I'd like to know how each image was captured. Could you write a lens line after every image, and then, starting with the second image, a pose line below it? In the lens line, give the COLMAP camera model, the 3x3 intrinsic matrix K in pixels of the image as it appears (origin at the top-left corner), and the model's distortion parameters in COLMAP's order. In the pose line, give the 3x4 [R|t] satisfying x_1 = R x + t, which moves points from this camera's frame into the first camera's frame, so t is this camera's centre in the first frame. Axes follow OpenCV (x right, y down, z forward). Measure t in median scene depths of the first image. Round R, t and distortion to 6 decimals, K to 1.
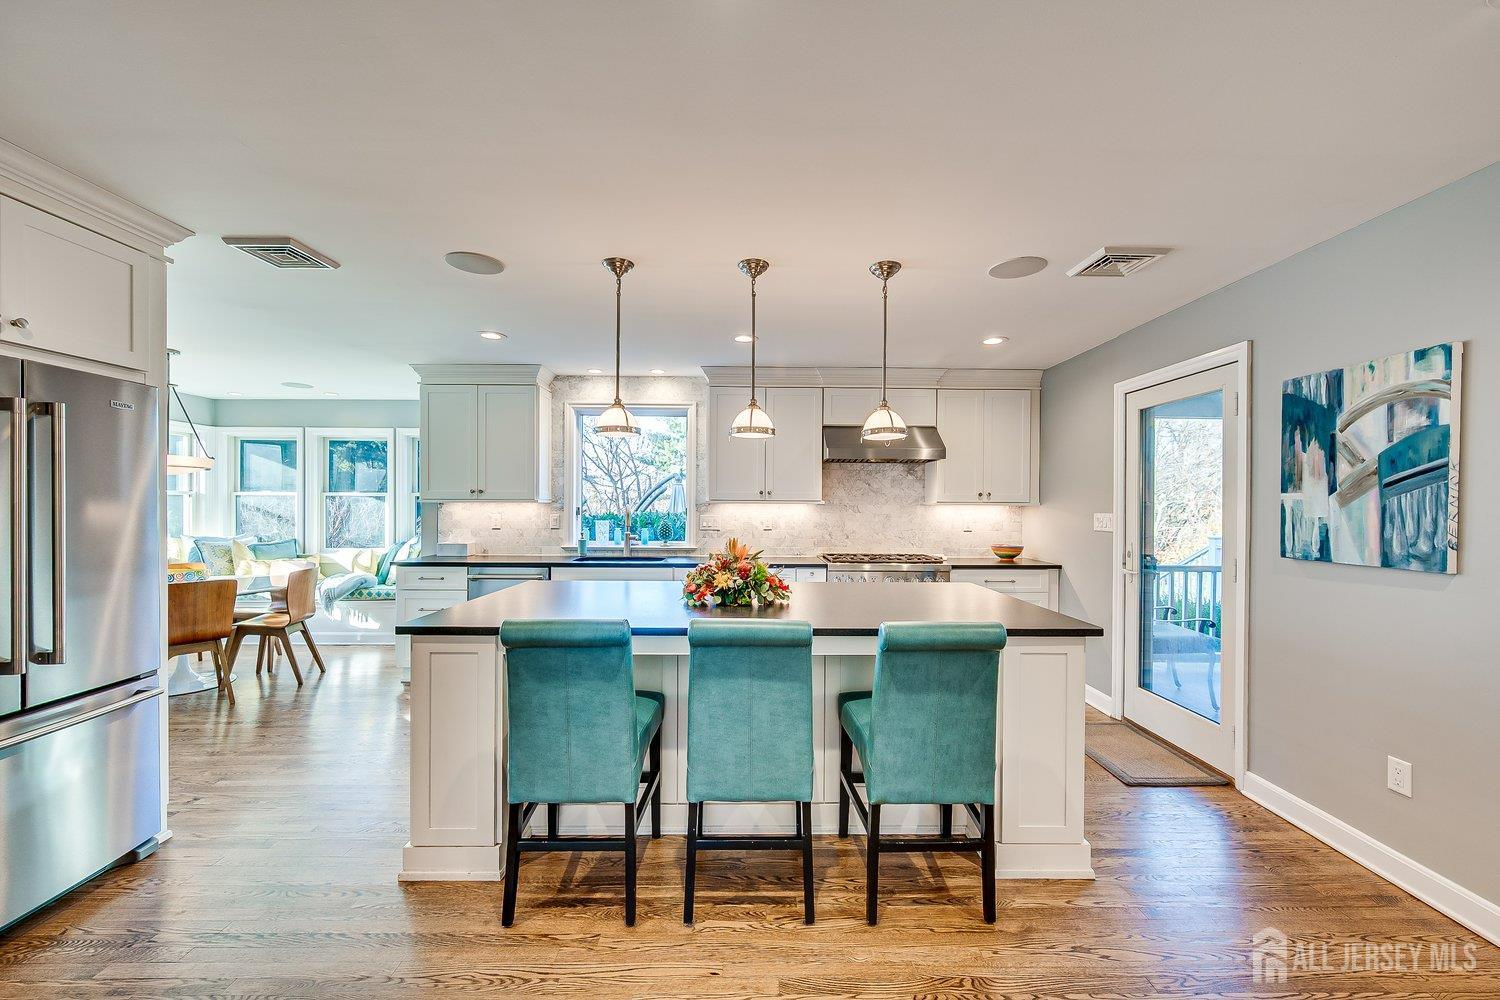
lens RADIAL K [[590.3, 0, 758.8], [0, 590.3, 508.2], [0, 0, 1]] dist [-0.001802, -0.000088]
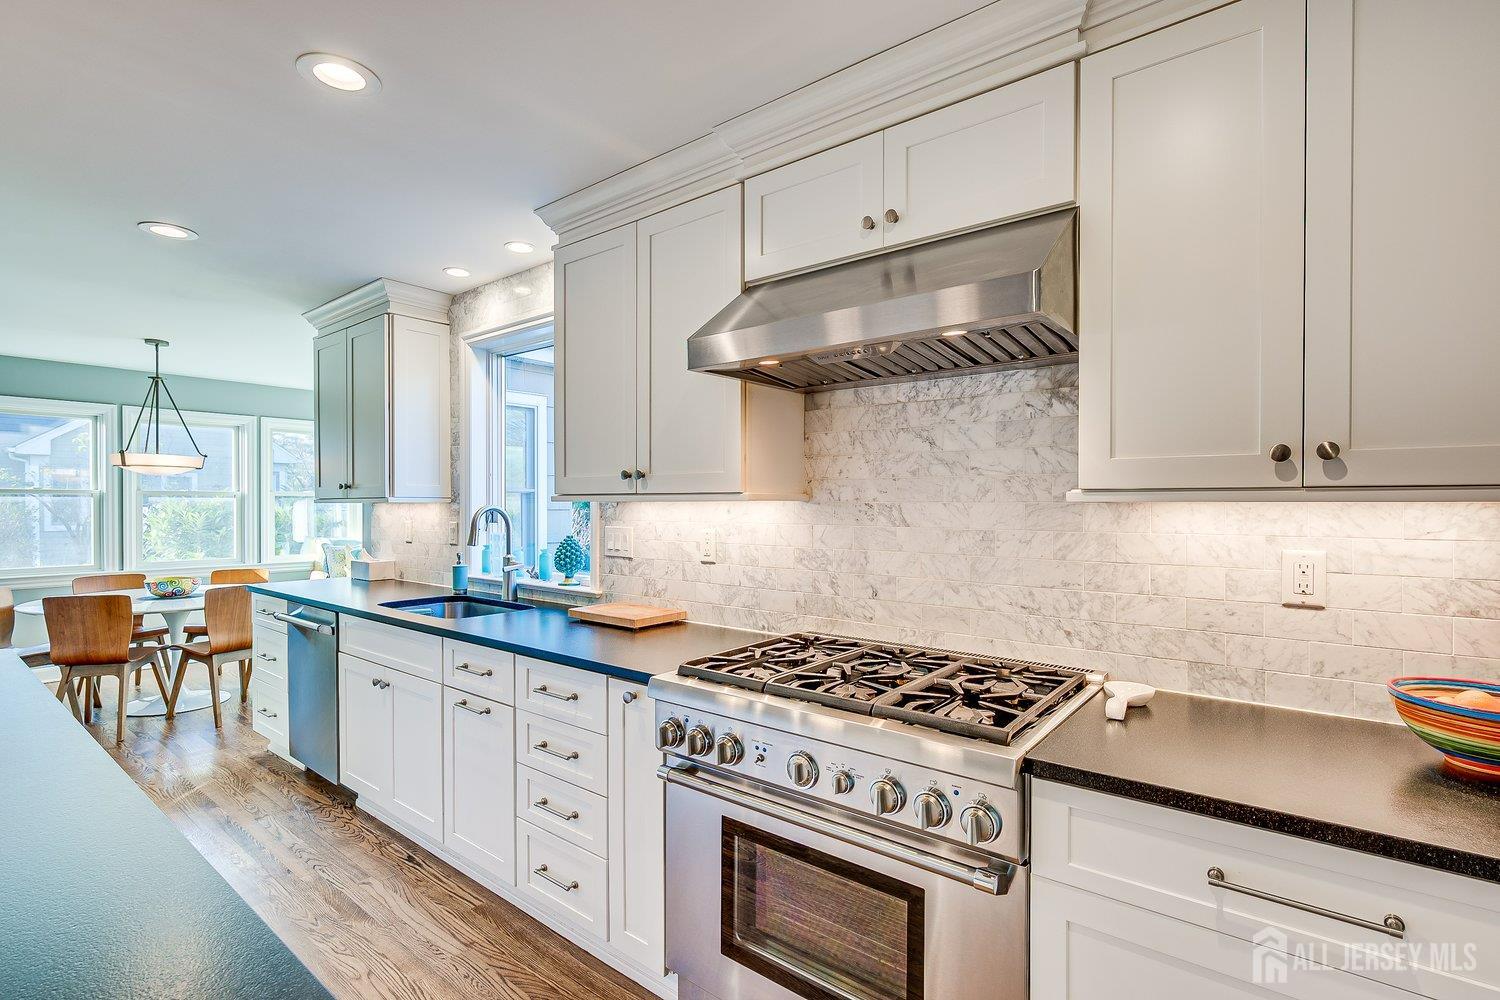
lens RADIAL K [[702.5, 0, 767.6], [0, 702.5, 505.1], [0, 0, 1]] dist [-0.002172, -0.000235]
pose [[0.776387, -0.004024, -0.630243, 0.744259], [0.002401, 0.999991, -0.003426, -0.006160], [0.630252, 0.001147, 0.776390, 1.282397]]
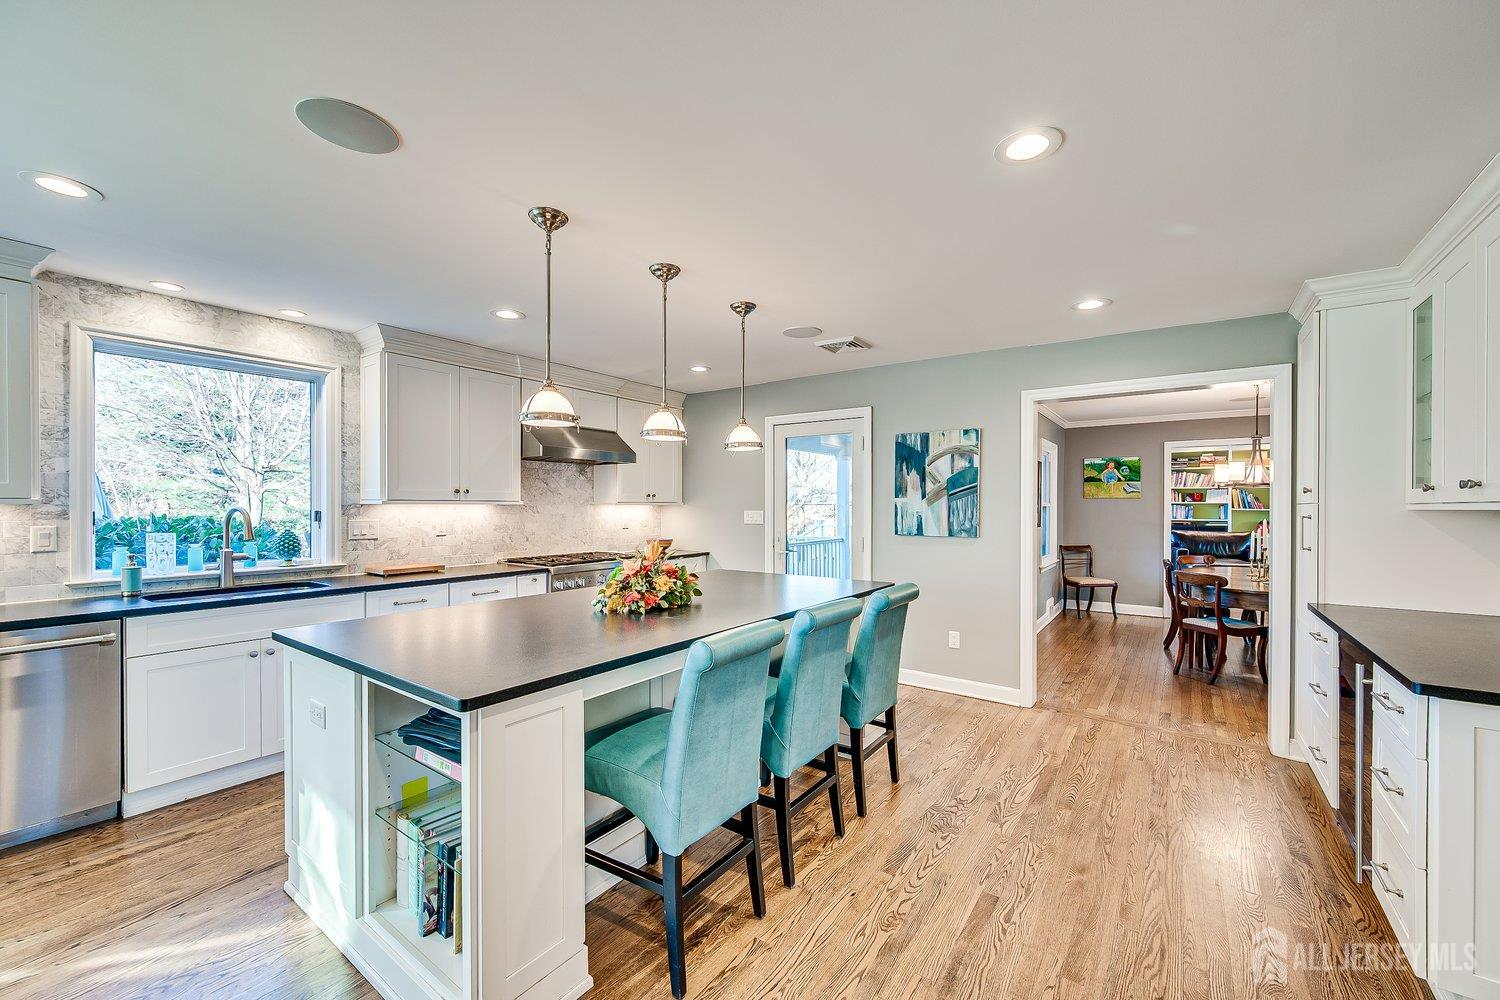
lens RADIAL K [[590.3, 0, 758.8], [0, 590.3, 508.2], [0, 0, 1]] dist [-0.001802, -0.000088]
pose [[0.590975, -0.009249, 0.806637, -0.791625], [0.005797, 0.999957, 0.007219, -0.010890], [-0.806669, 0.000410, 0.591003, 0.298588]]
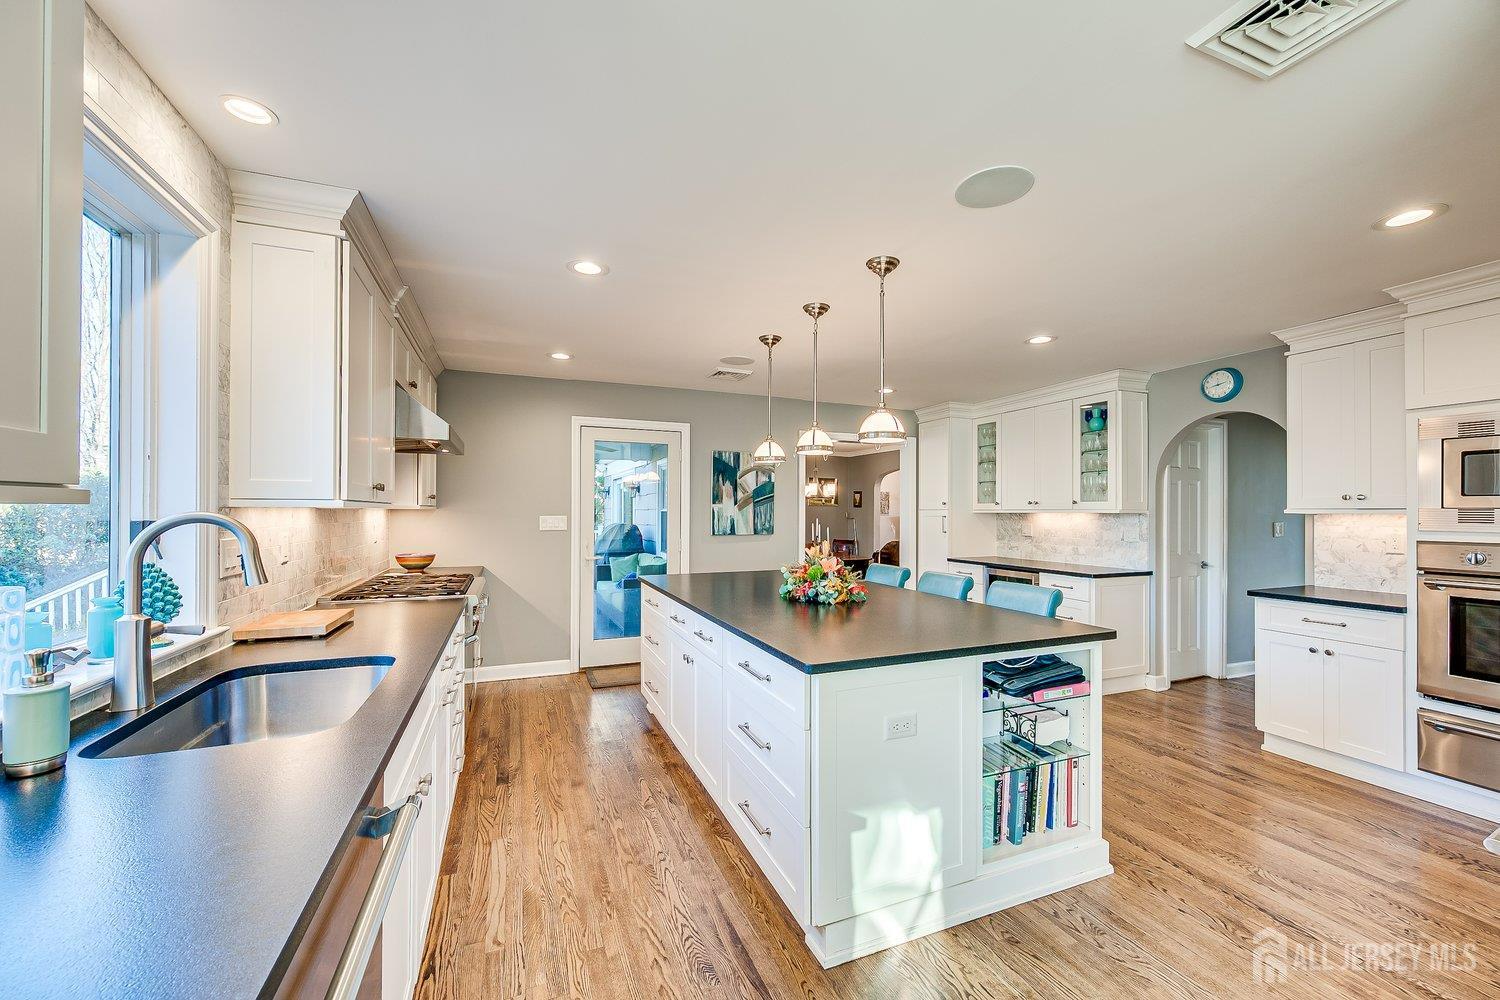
lens RADIAL K [[590.3, 0, 758.8], [0, 590.3, 508.2], [0, 0, 1]] dist [-0.001802, -0.000088]
pose [[-0.370319, -0.002143, 0.928902, -1.141063], [-0.000291, 0.999998, 0.002191, -0.016622], [-0.928904, 0.000541, -0.370319, 1.668941]]
